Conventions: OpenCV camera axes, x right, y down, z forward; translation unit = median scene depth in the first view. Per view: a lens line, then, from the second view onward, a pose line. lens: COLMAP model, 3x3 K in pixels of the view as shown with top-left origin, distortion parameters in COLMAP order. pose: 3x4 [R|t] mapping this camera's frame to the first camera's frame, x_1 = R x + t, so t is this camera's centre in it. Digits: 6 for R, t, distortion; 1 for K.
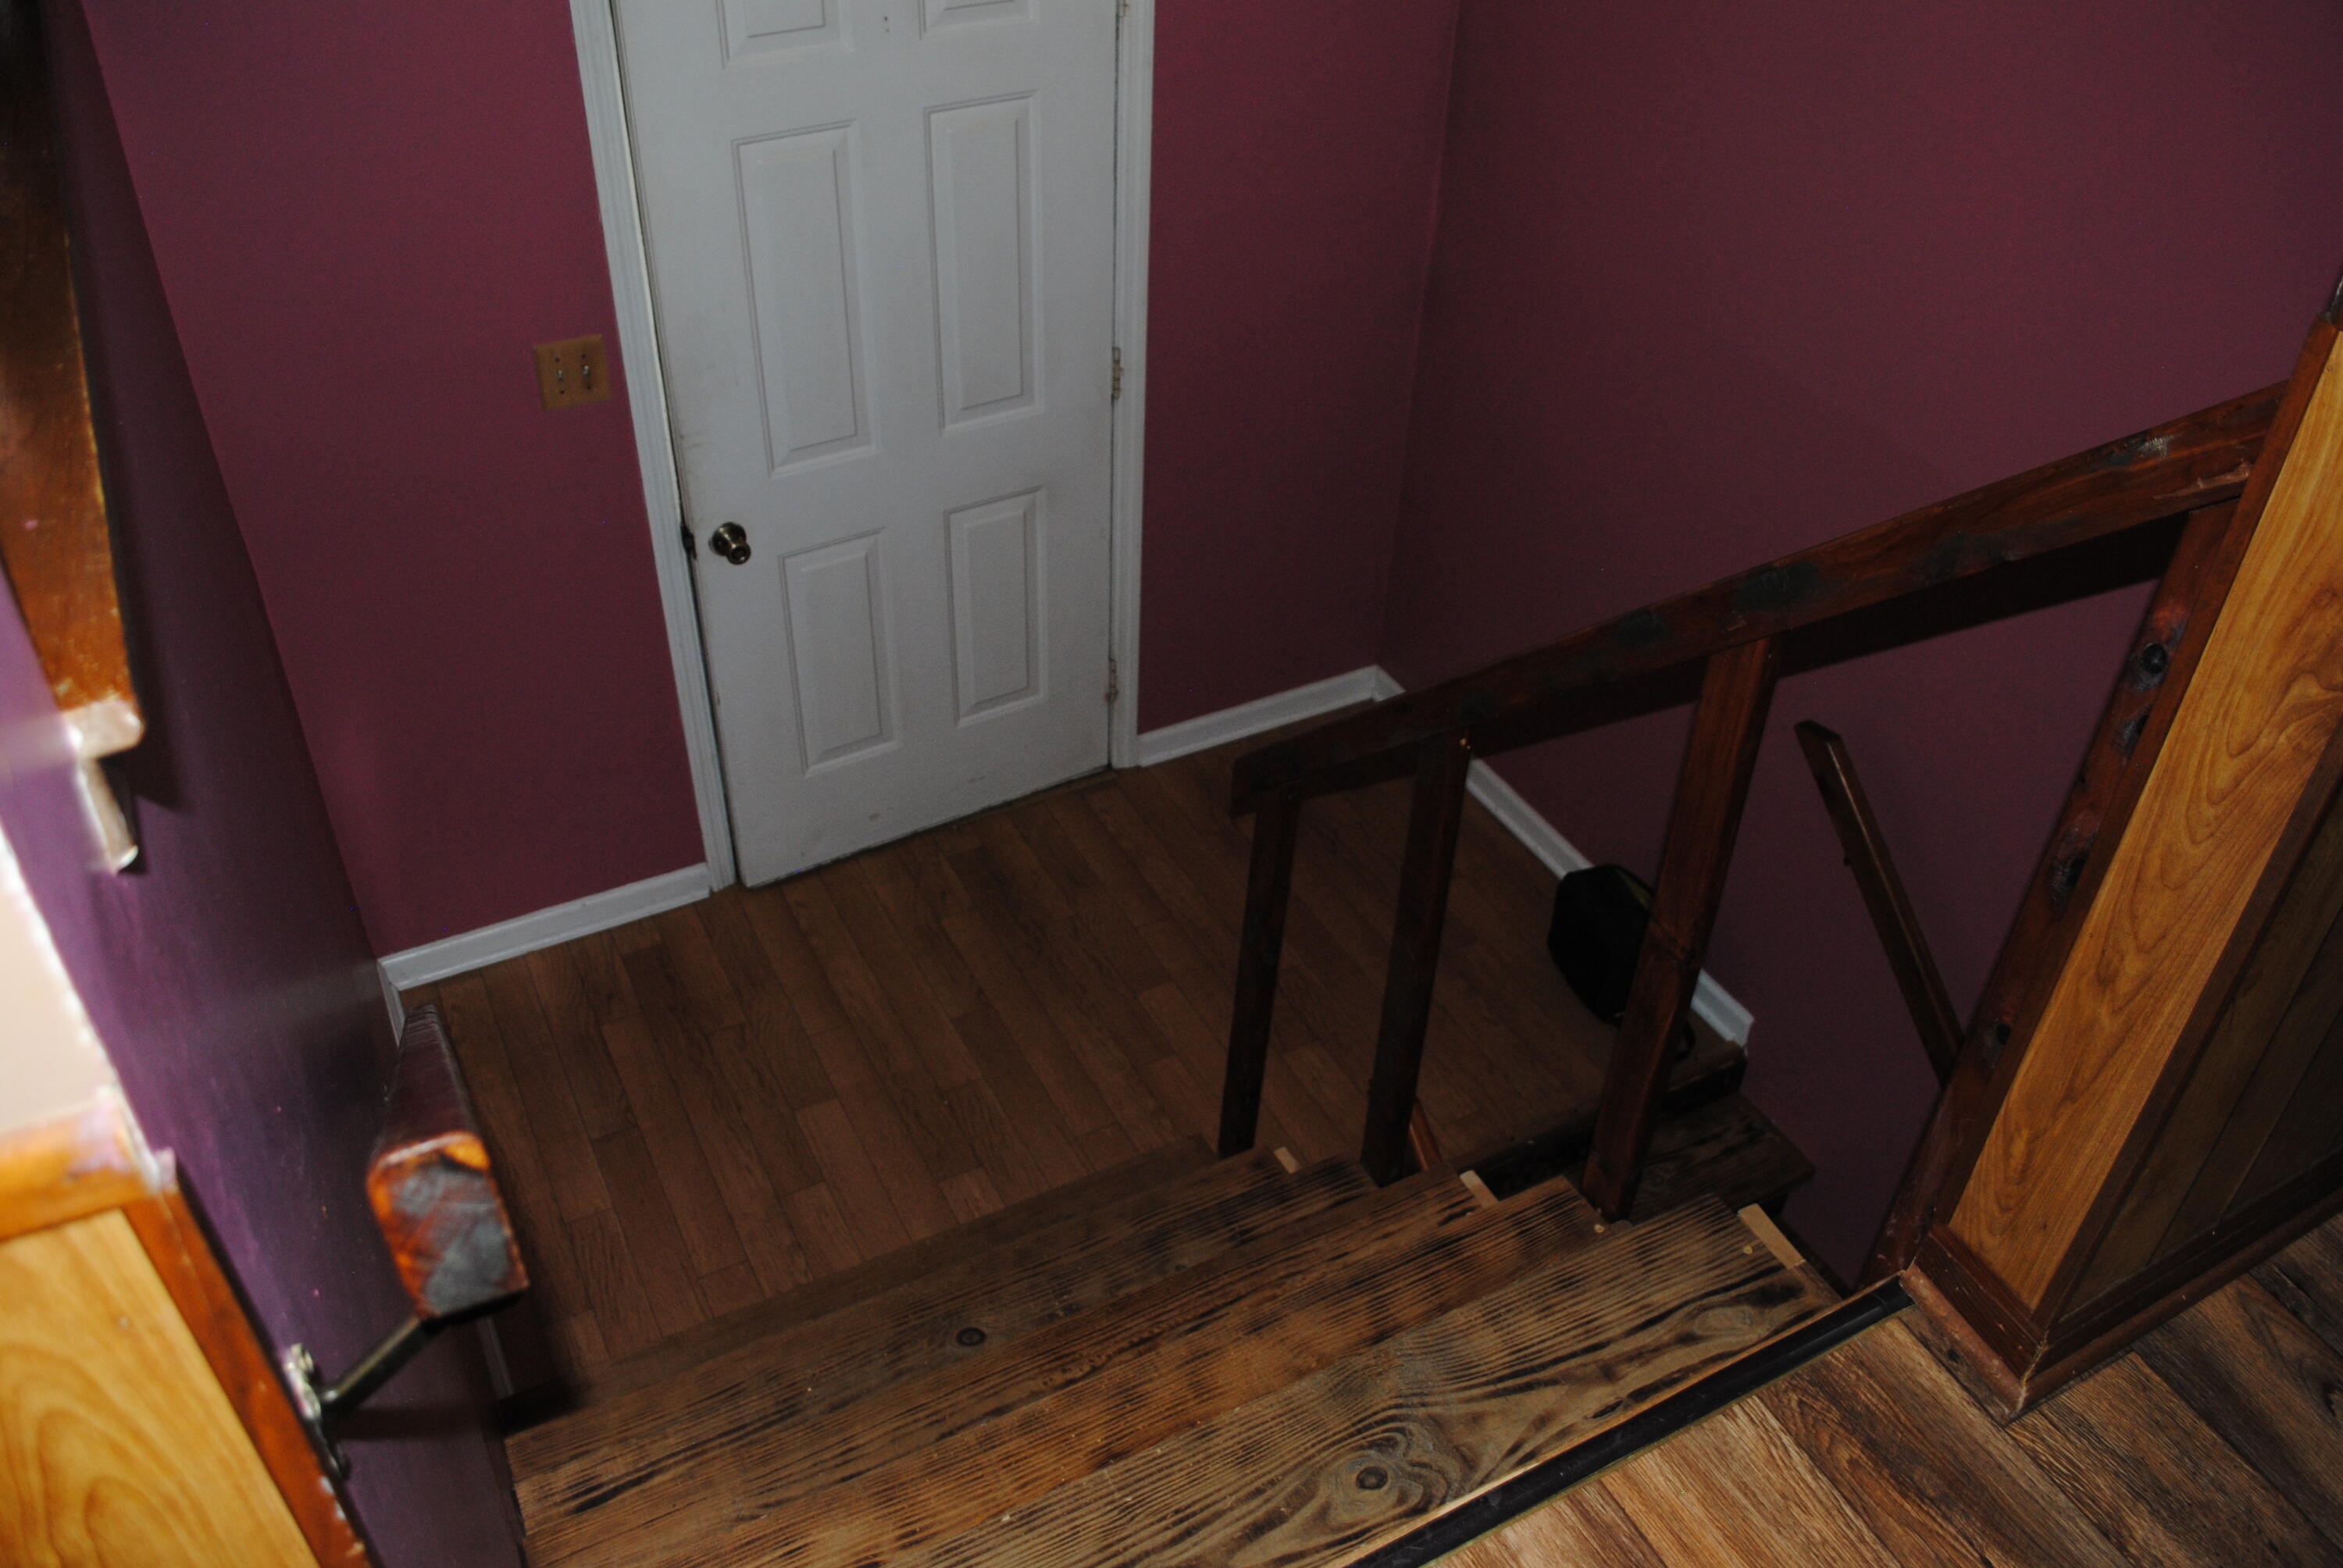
lens RADIAL K [[1854.0, 0, 1181.3], [0, 1854.0, 771.1], [0, 0, 1]] dist [-0.077867, 0.006984]
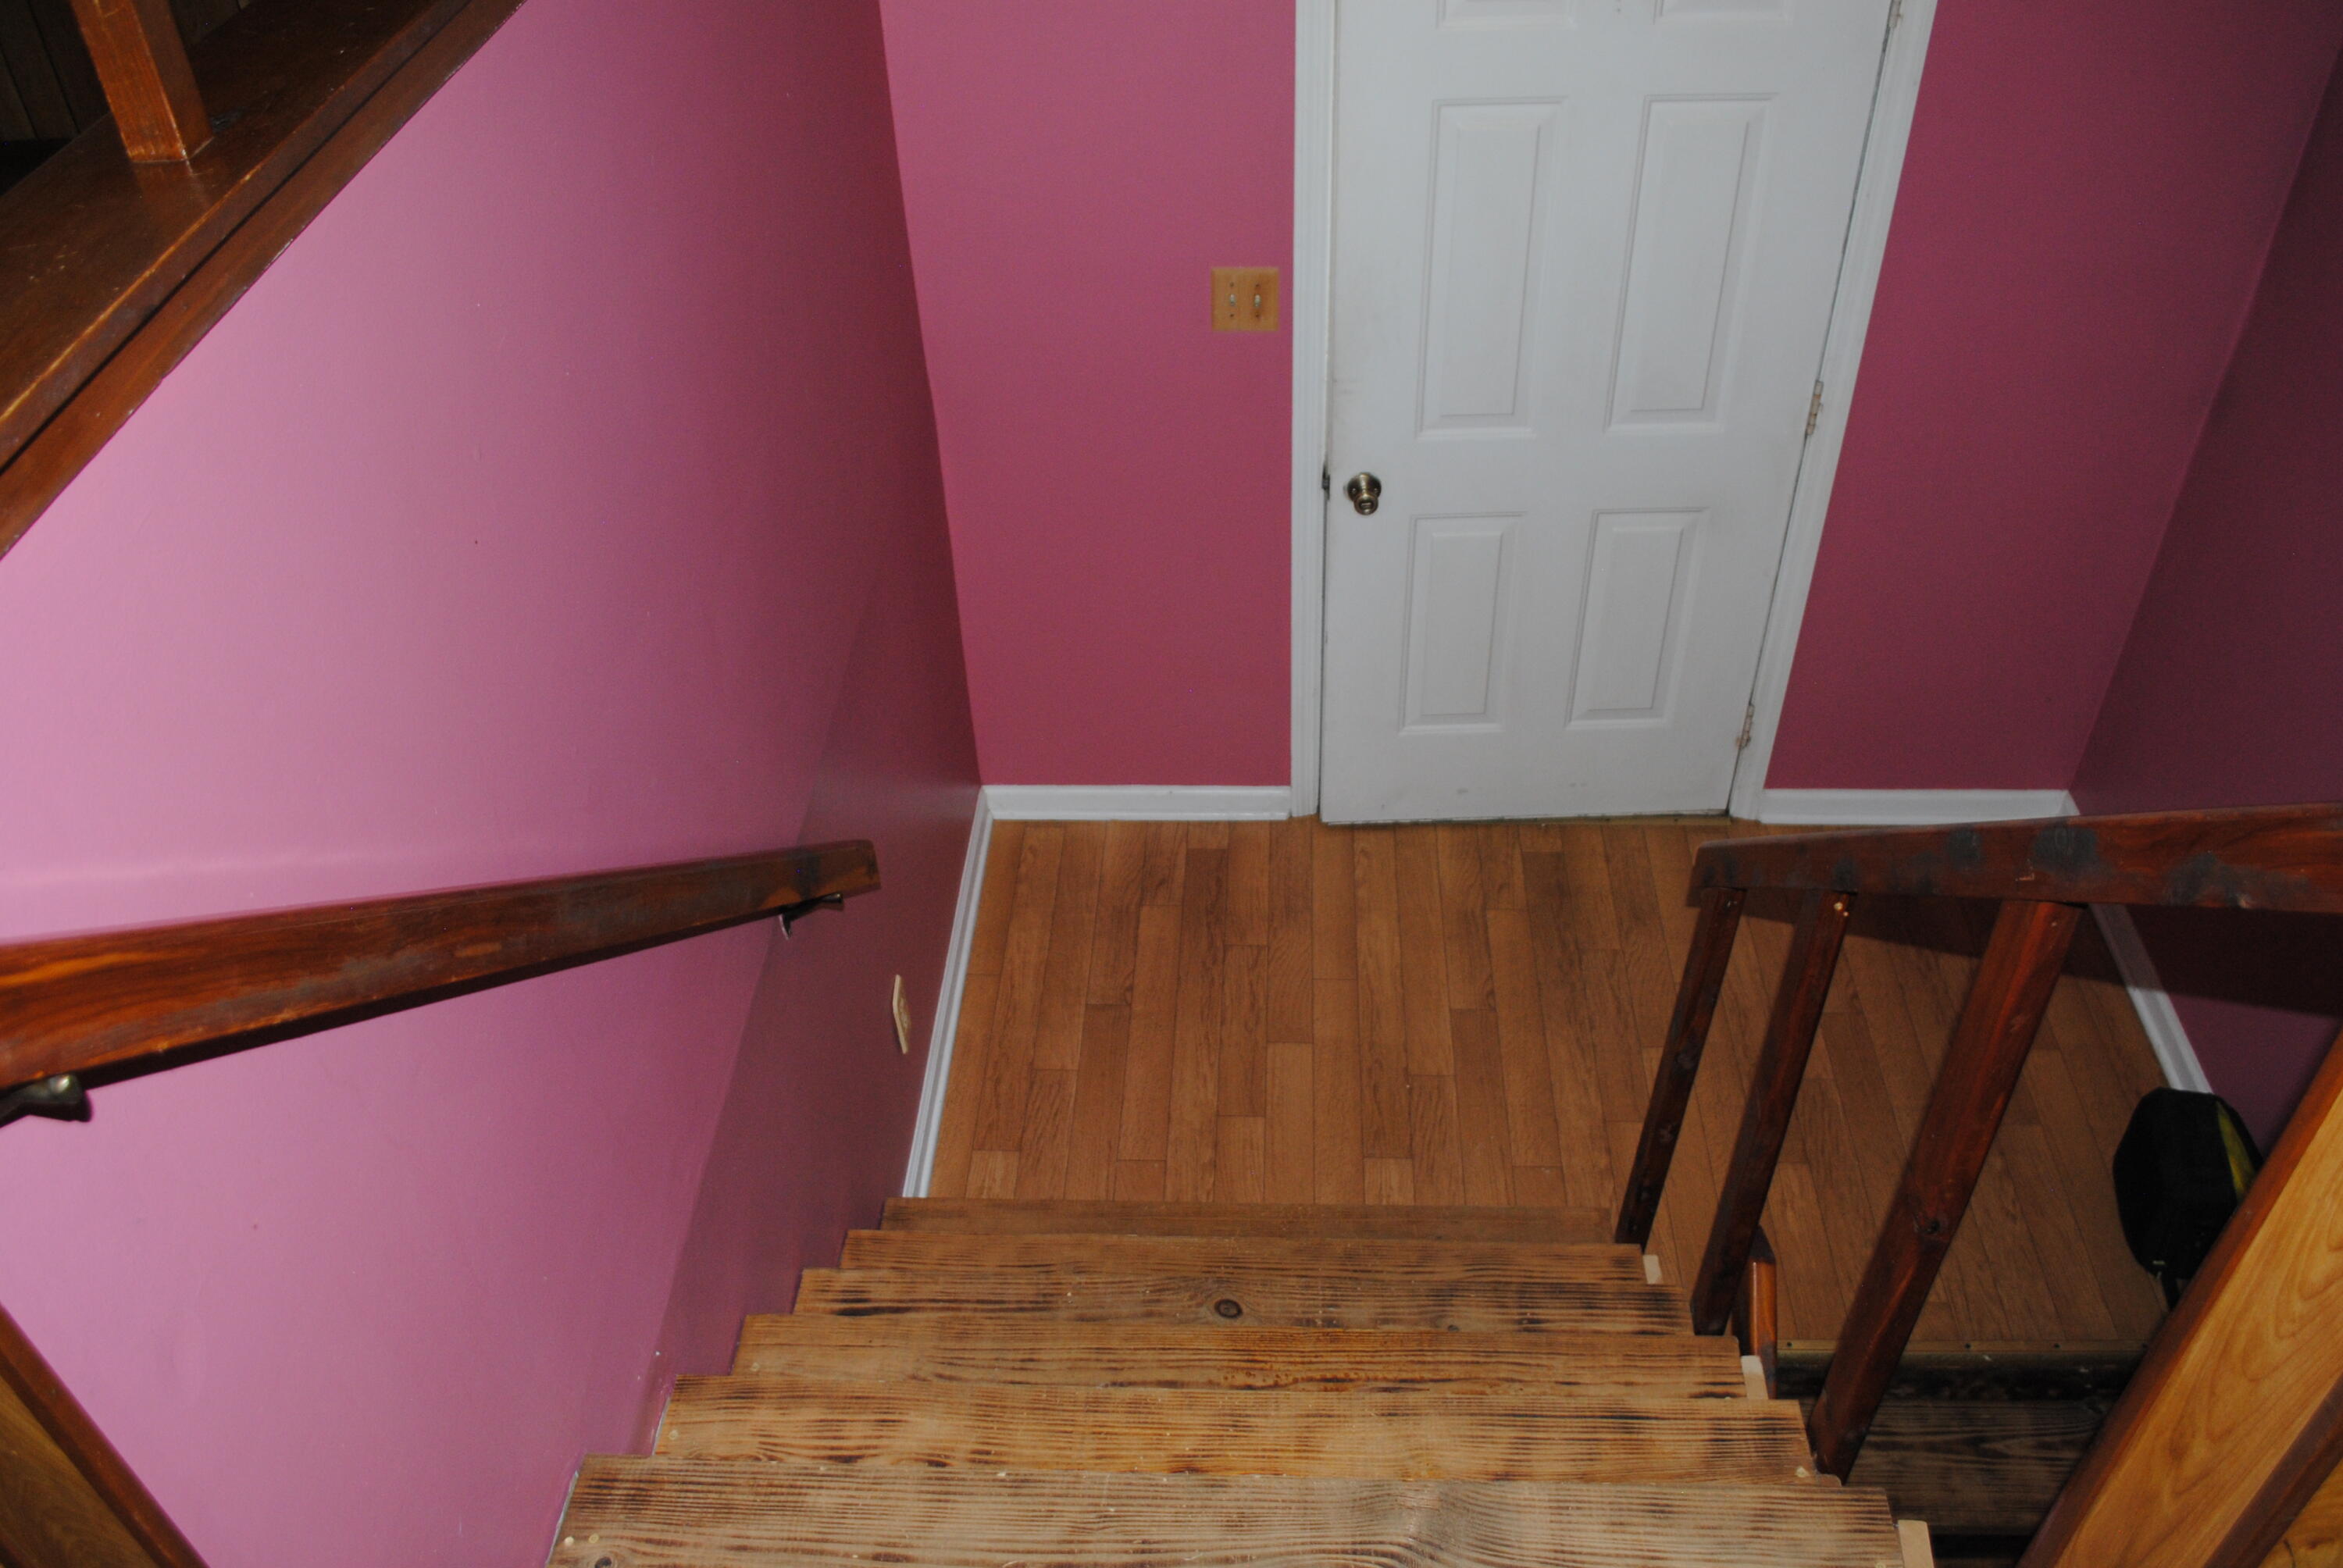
lens RADIAL K [[1856.3, 0, 1167.7], [0, 1856.3, 810.0], [0, 0, 1]] dist [-0.079462, 0.011392]
pose [[0.859088, 0.291663, -0.420595, 0.156315], [-0.267812, 0.956436, 0.116222, -0.051166], [0.436170, 0.012795, 0.899773, 0.043514]]
